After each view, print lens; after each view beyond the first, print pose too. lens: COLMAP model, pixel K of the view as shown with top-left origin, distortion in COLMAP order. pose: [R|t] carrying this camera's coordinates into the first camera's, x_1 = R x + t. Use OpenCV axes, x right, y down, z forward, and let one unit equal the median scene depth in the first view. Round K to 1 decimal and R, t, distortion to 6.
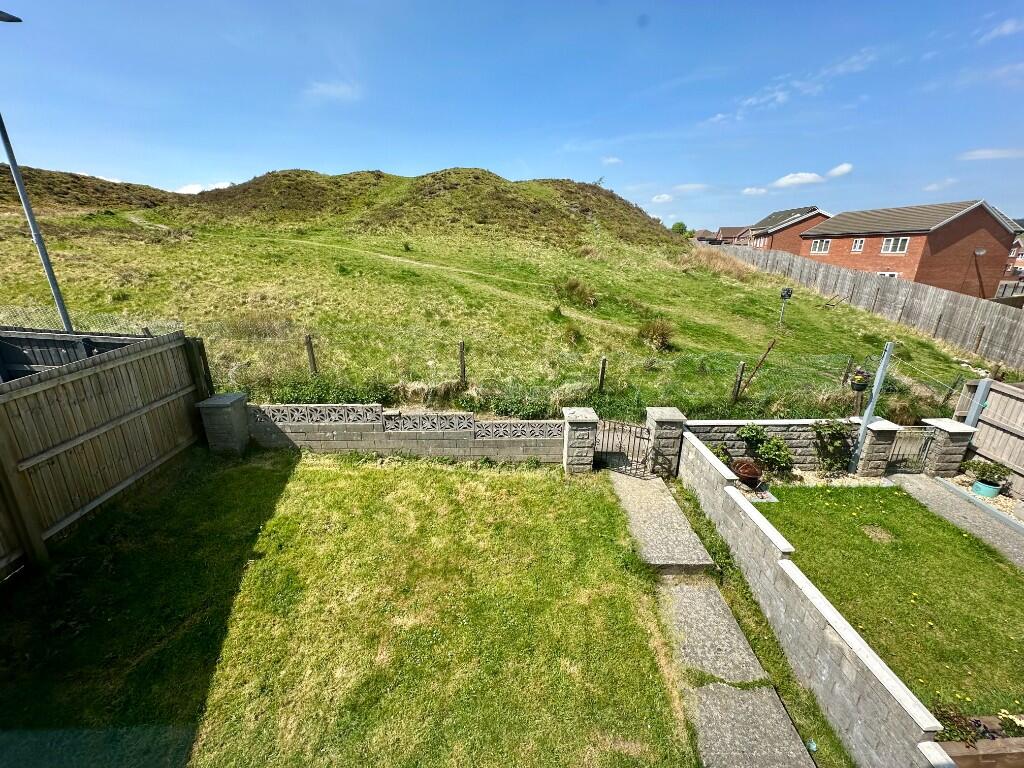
lens RADIAL K [[407.6, 0, 509.9], [0, 407.6, 378.6], [0, 0, 1]] dist [-0.002947, 0.000097]
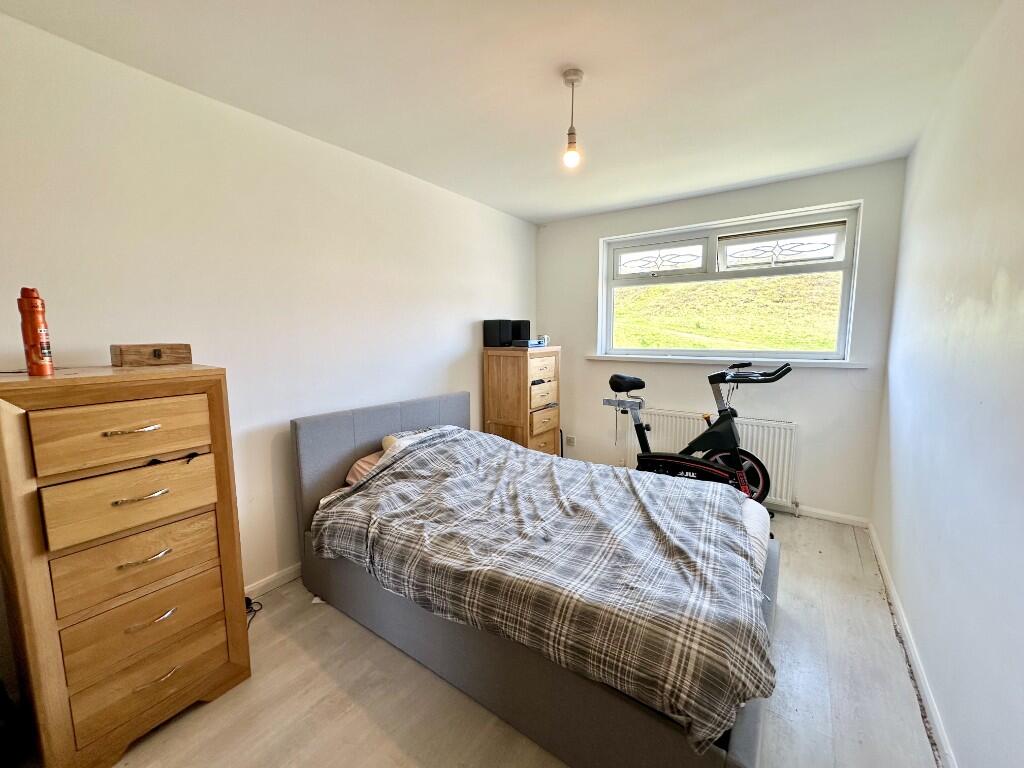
lens RADIAL K [[407.6, 0, 512.5], [0, 407.6, 380.8], [0, 0, 1]] dist [-0.002947, 0.000097]
pose [[0.801218, 0.065657, -0.594759, 0.016960], [-0.174785, 0.976293, -0.127682, 0.058481], [0.572276, 0.206256, 0.793699, -0.153068]]
